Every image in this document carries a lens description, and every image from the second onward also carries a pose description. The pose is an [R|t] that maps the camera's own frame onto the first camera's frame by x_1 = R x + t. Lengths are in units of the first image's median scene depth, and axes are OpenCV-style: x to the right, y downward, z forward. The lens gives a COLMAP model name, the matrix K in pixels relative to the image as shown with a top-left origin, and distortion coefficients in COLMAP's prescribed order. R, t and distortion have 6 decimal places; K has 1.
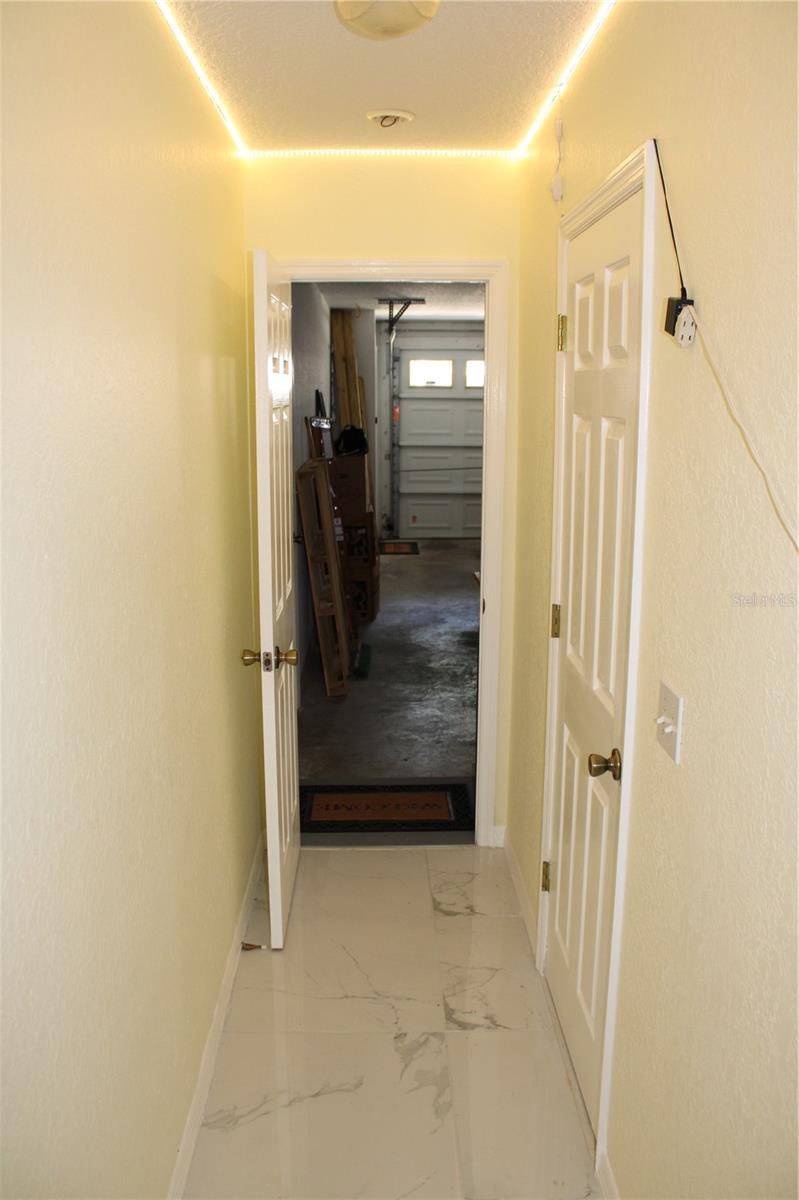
lens RADIAL K [[990.1, 0, 403.9], [0, 990.1, 599.7], [0, 0, 1]] dist [-0.100499, 0.048389]
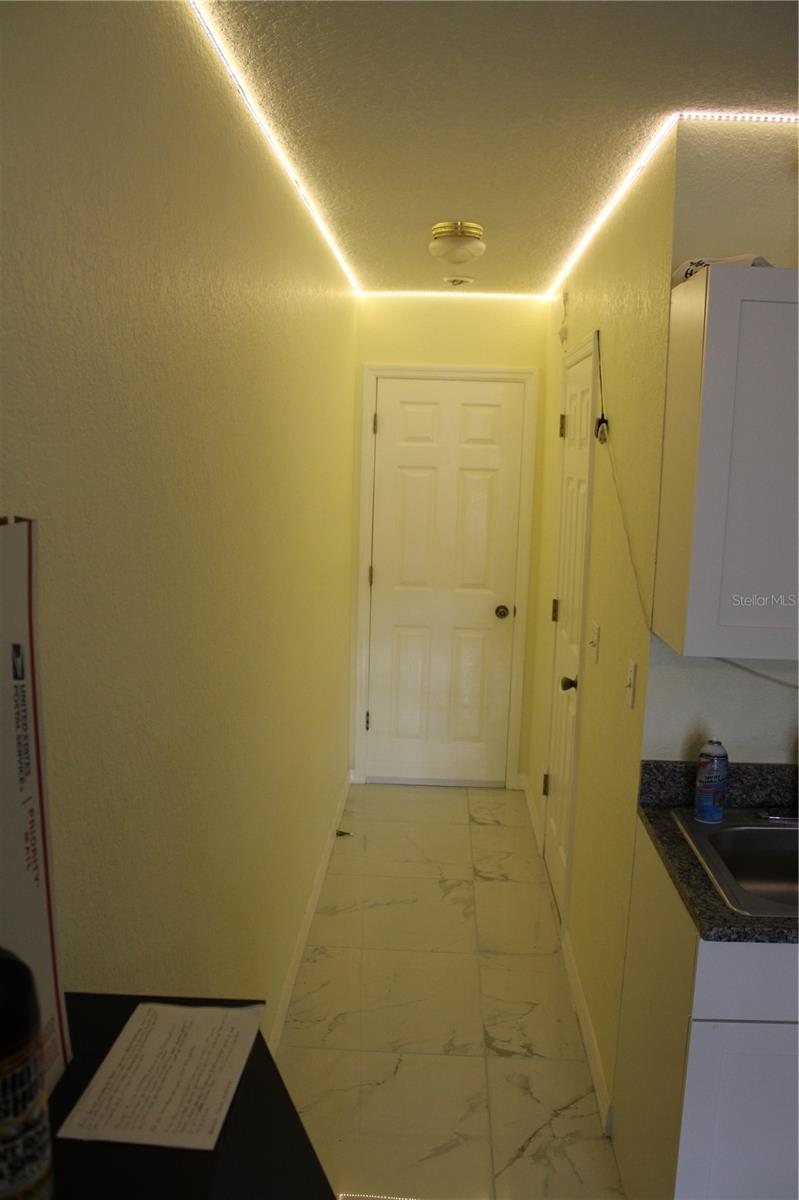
lens RADIAL K [[990.1, 0, 394.8], [0, 990.1, 600.8], [0, 0, 1]] dist [-0.100499, 0.048389]
pose [[0.996975, 0.035086, -0.069352, 0.011353], [-0.039077, 0.997606, -0.057051, 0.097593], [0.067185, 0.059588, 0.995960, -0.517600]]
